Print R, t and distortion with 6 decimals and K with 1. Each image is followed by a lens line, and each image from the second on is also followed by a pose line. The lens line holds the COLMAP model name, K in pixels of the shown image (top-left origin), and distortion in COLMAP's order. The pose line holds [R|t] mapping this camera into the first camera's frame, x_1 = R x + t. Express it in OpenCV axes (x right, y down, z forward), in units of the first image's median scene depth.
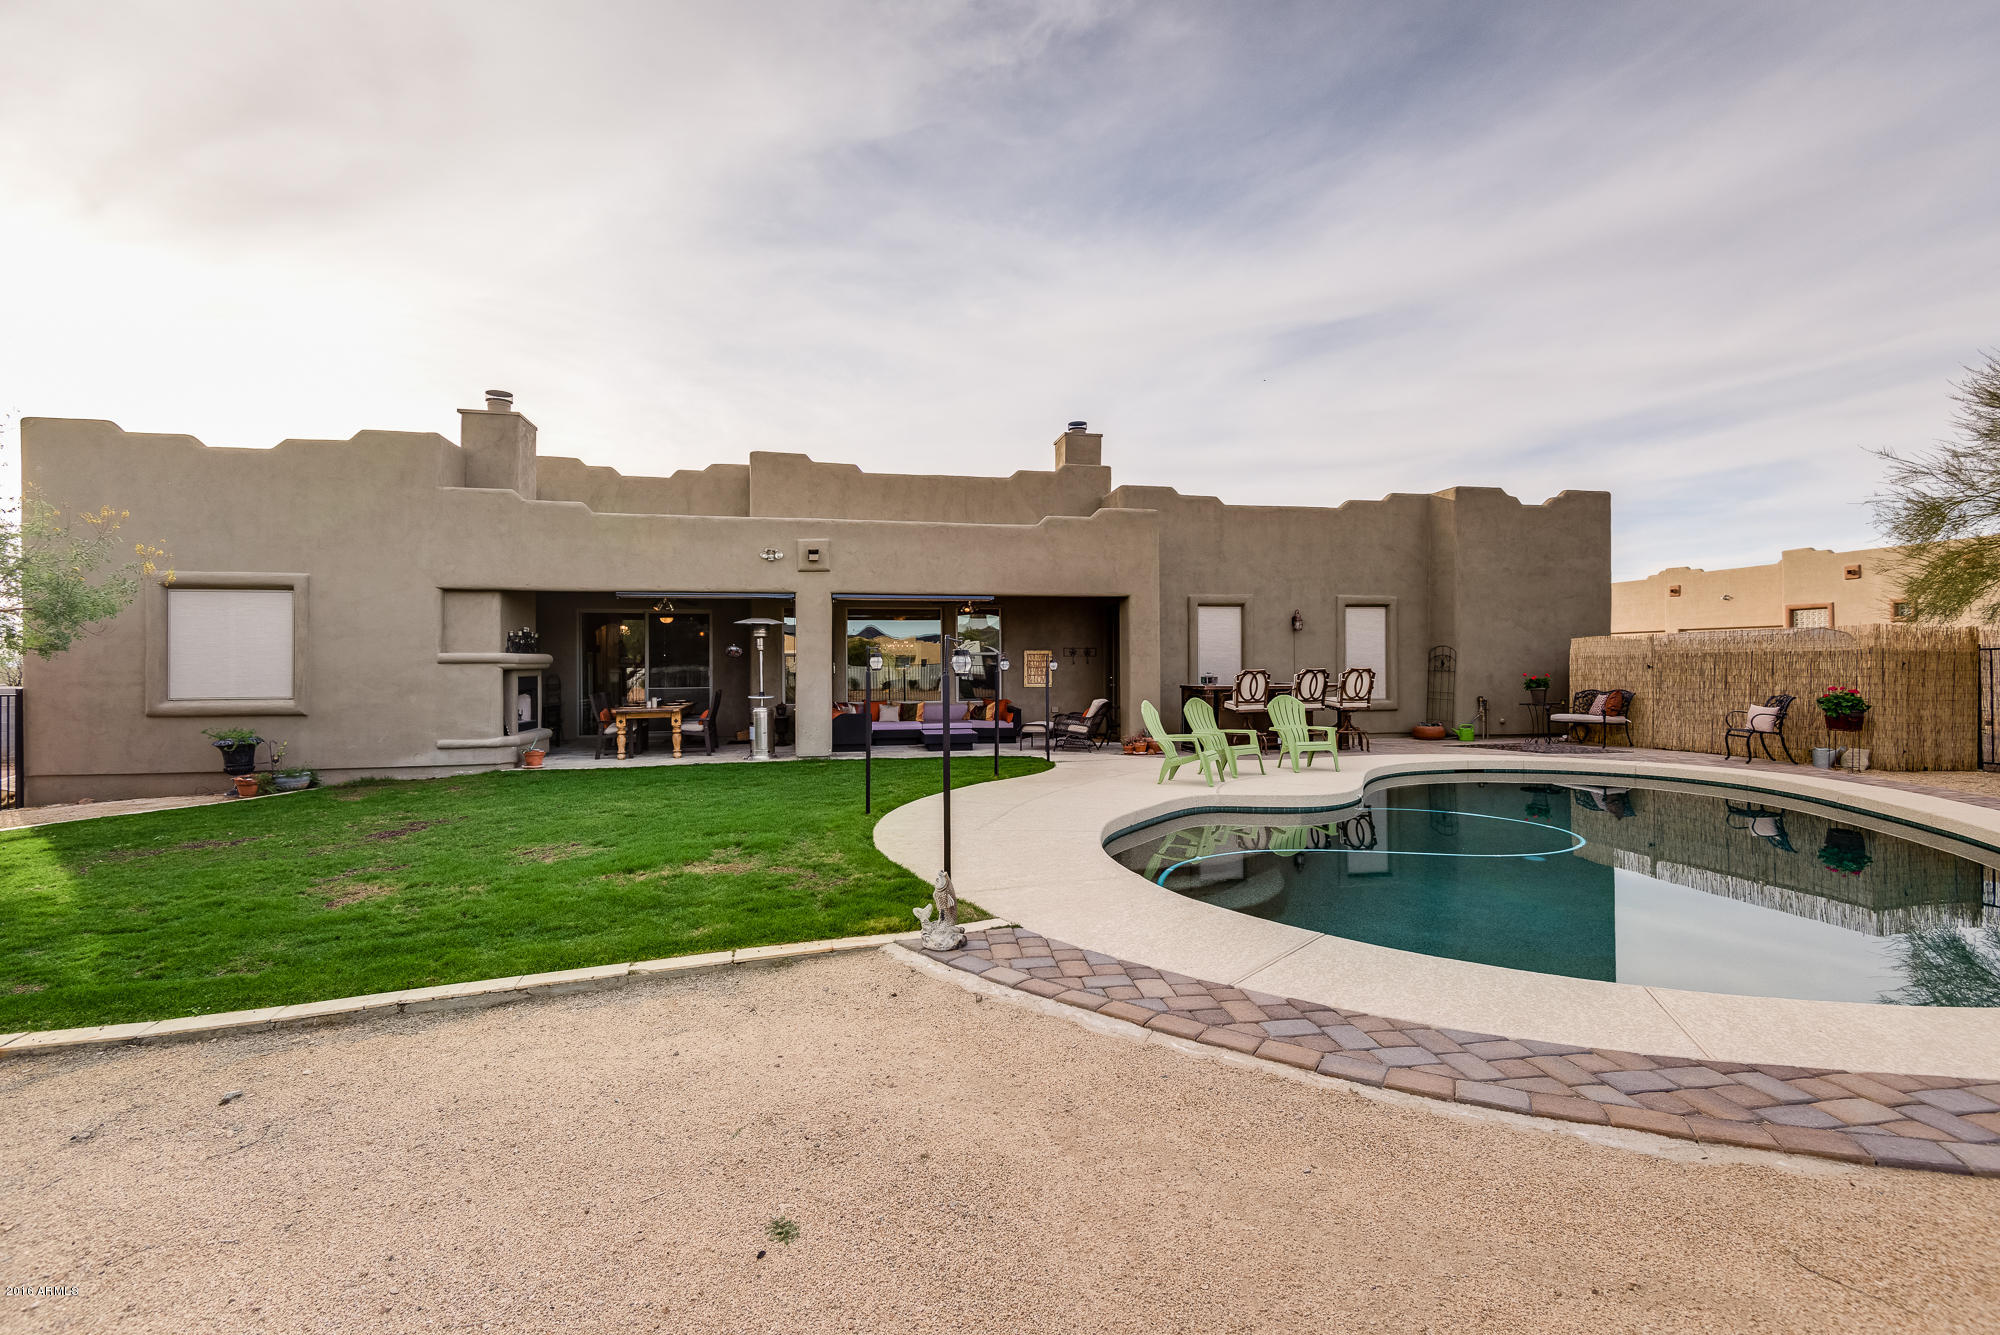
lens RADIAL K [[919.4, 0, 1004.8], [0, 919.4, 654.6], [0, 0, 1]] dist [0.042304, -0.029530]
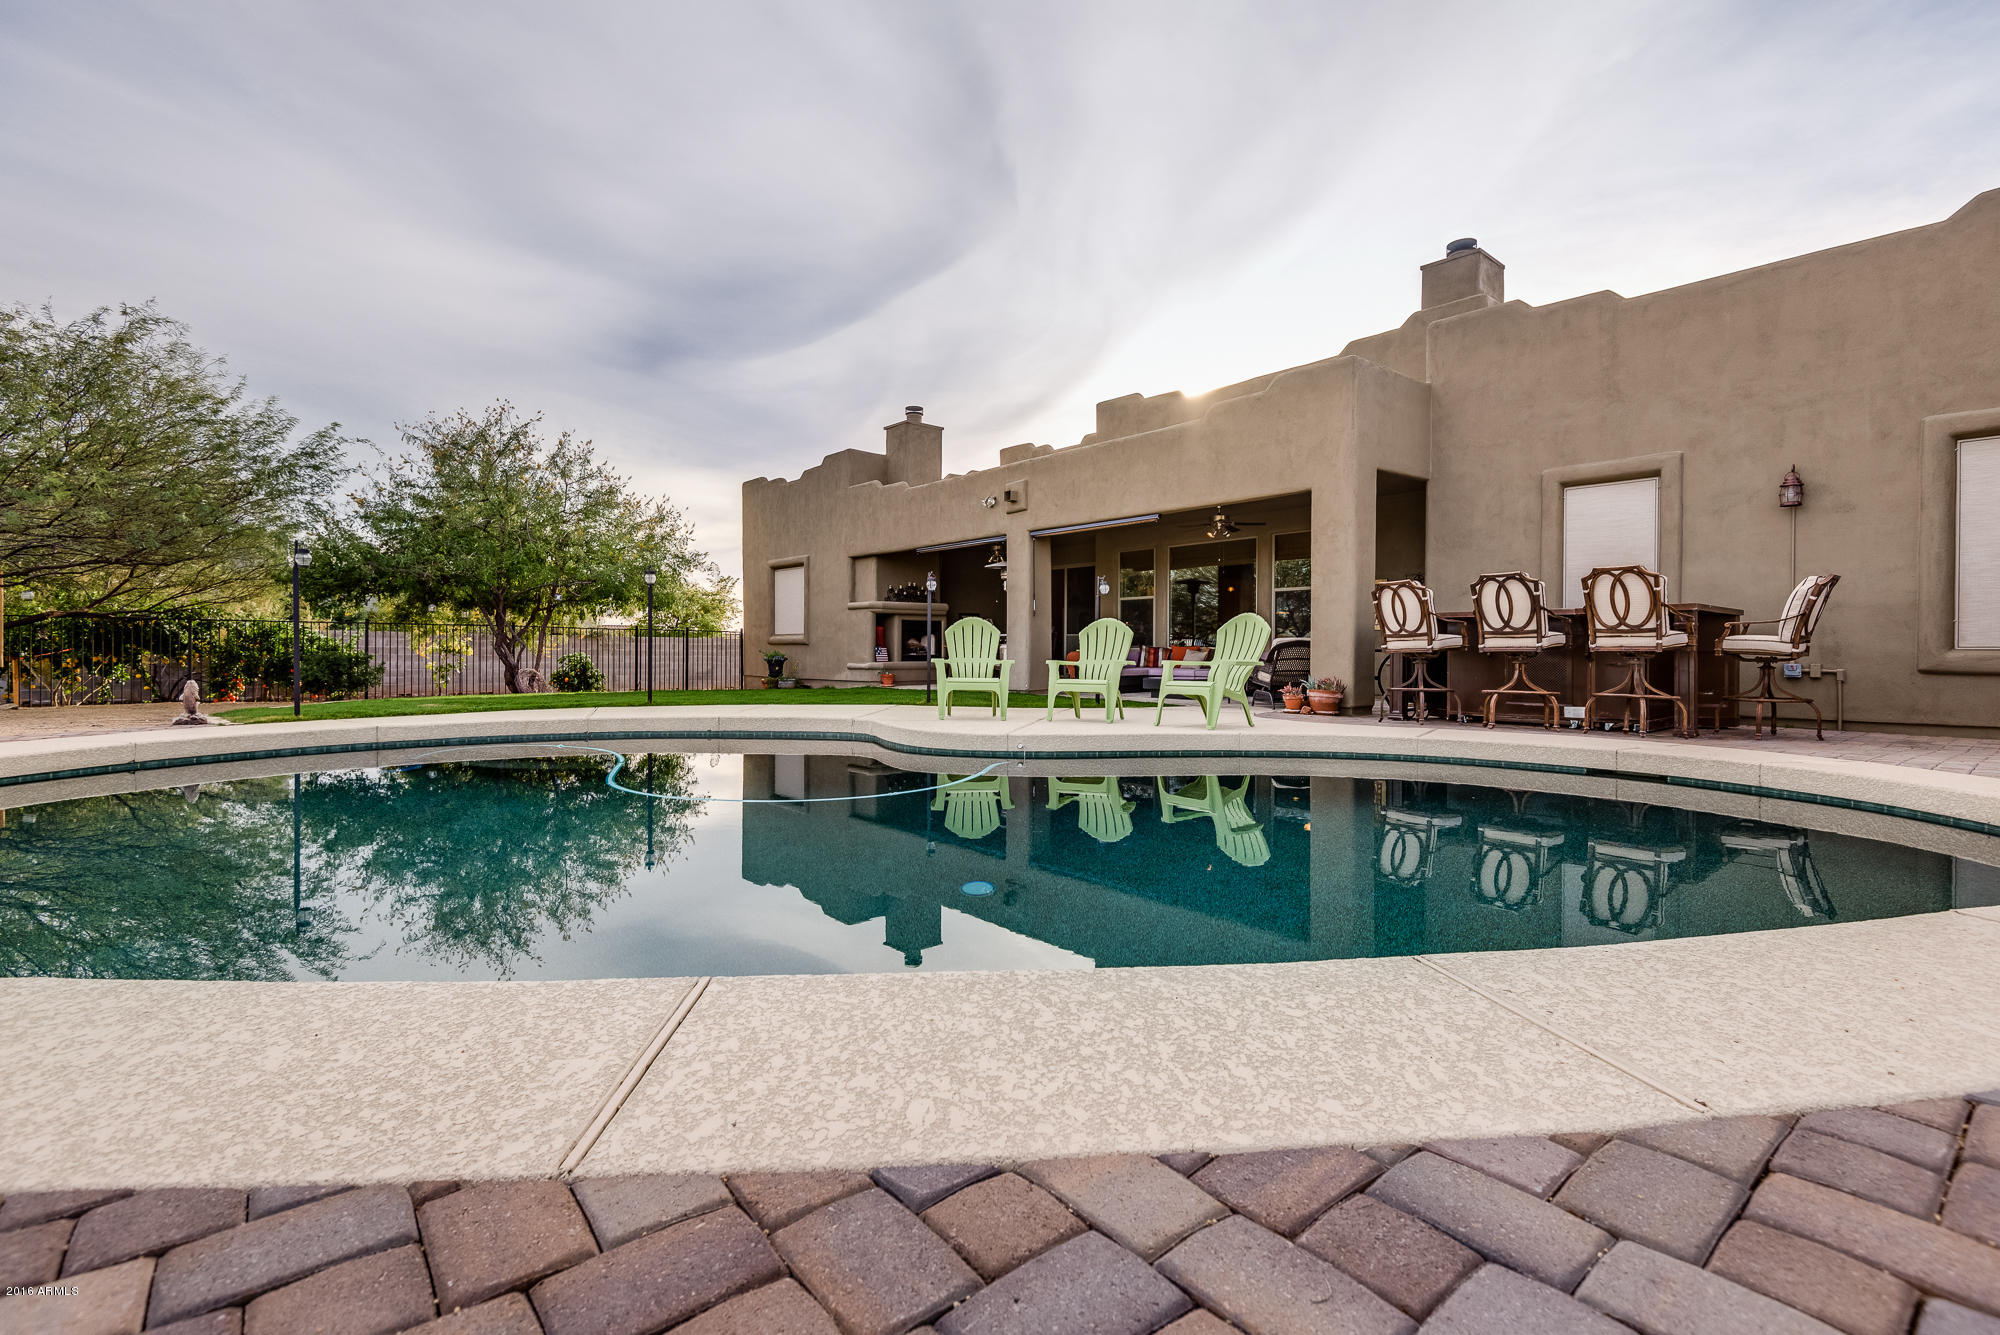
lens RADIAL K [[919.4, 0, 1004.8], [0, 919.4, 654.6], [0, 0, 1]] dist [0.042304, -0.029530]
pose [[0.470966, 0.009945, -0.882096, 0.662390], [0.001872, 0.999923, 0.012273, 0.054027], [0.882150, -0.007431, 0.470911, 0.469224]]
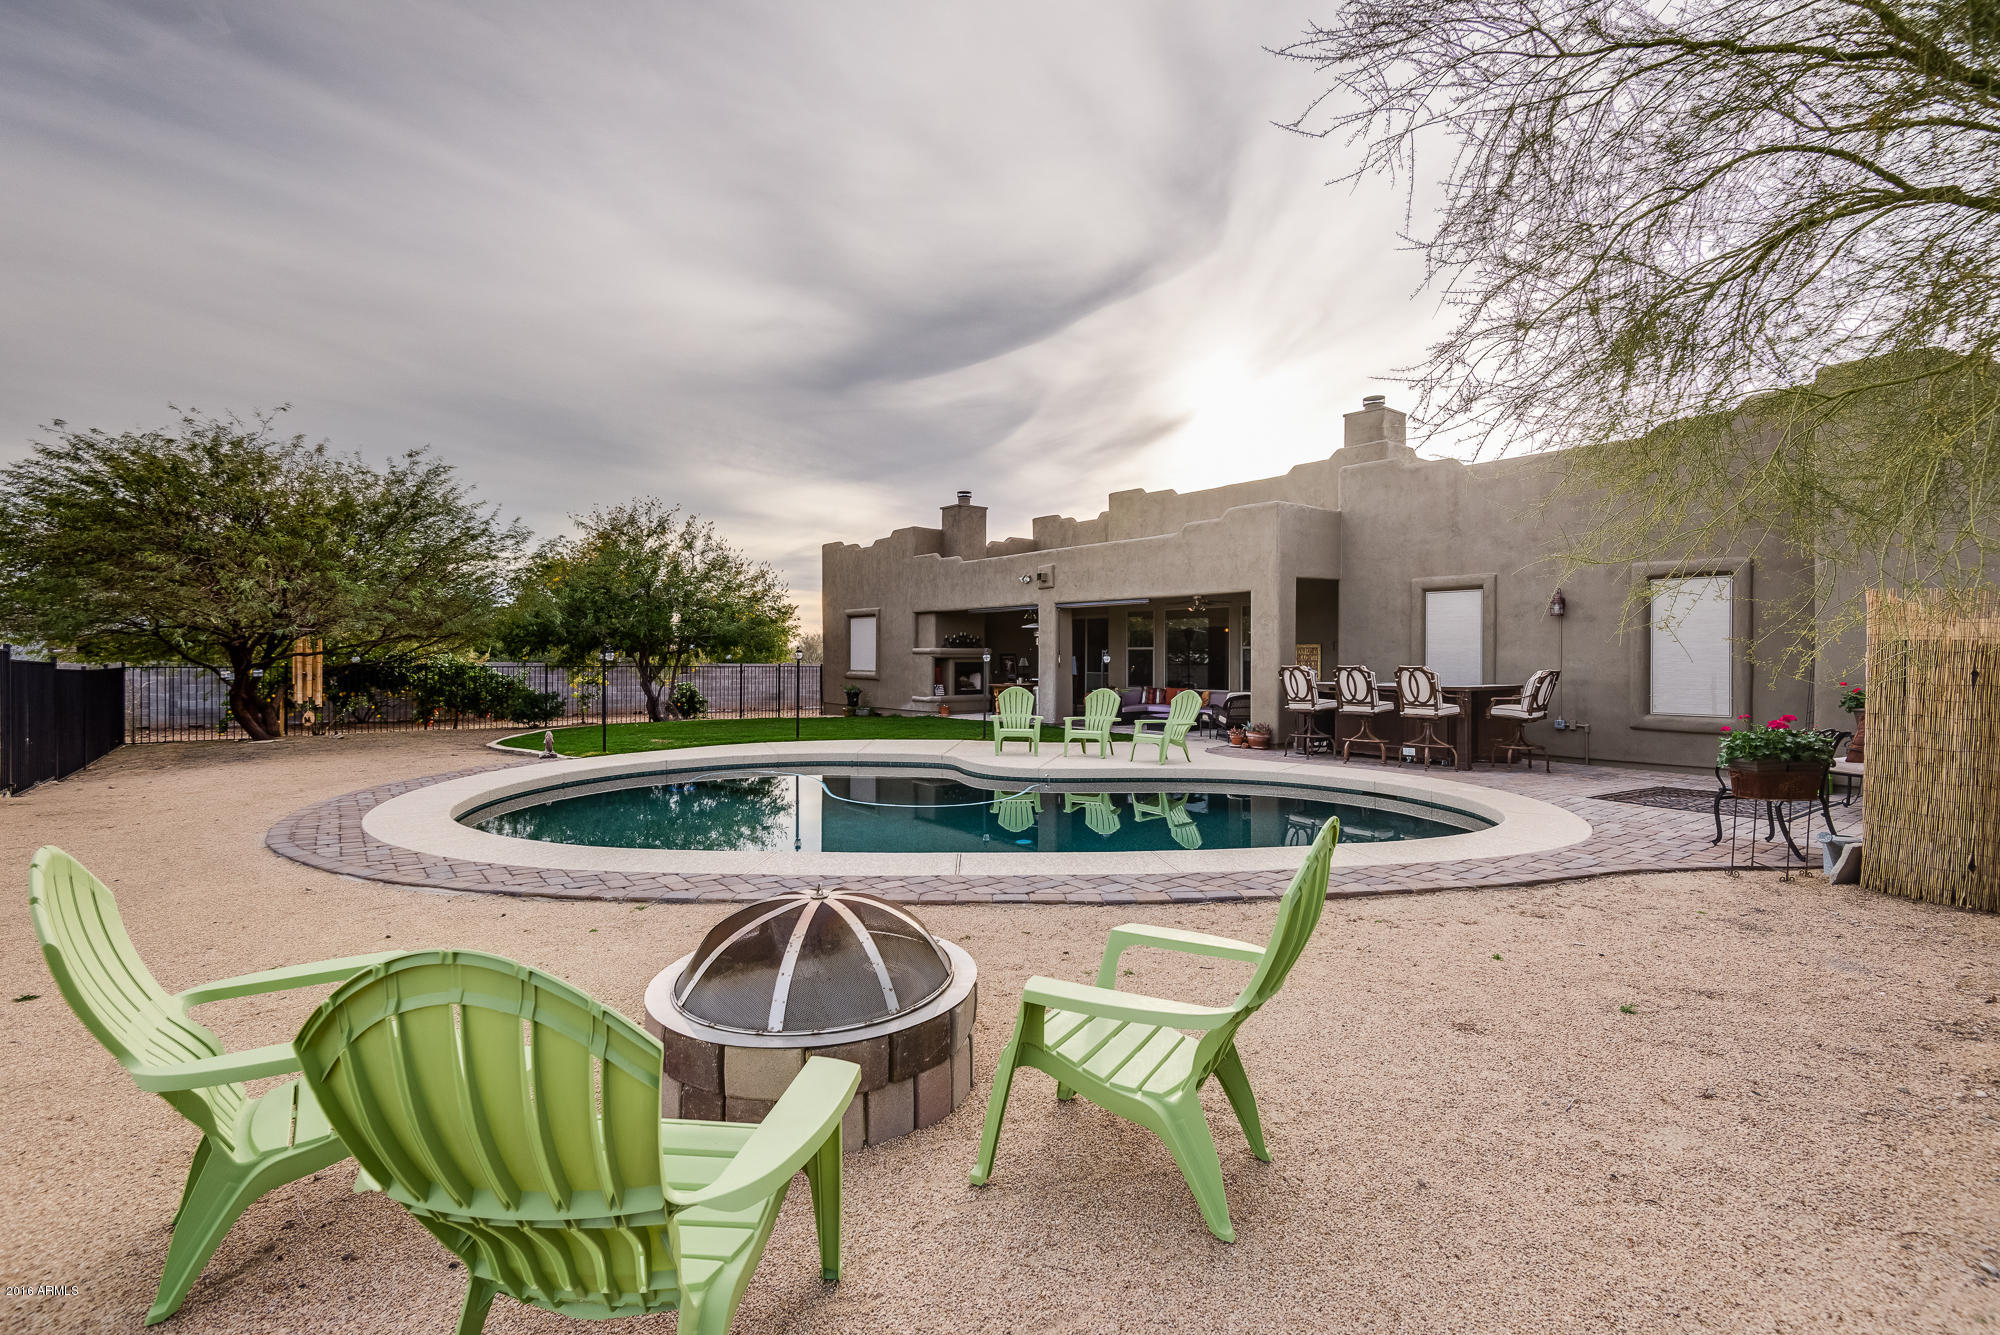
lens RADIAL K [[919.4, 0, 1004.8], [0, 919.4, 654.6], [0, 0, 1]] dist [0.042304, -0.029530]
pose [[0.440266, 0.005578, -0.897850, 0.941035], [0.001903, 0.999973, 0.007146, -0.001659], [0.897865, -0.004855, 0.440244, 0.319909]]
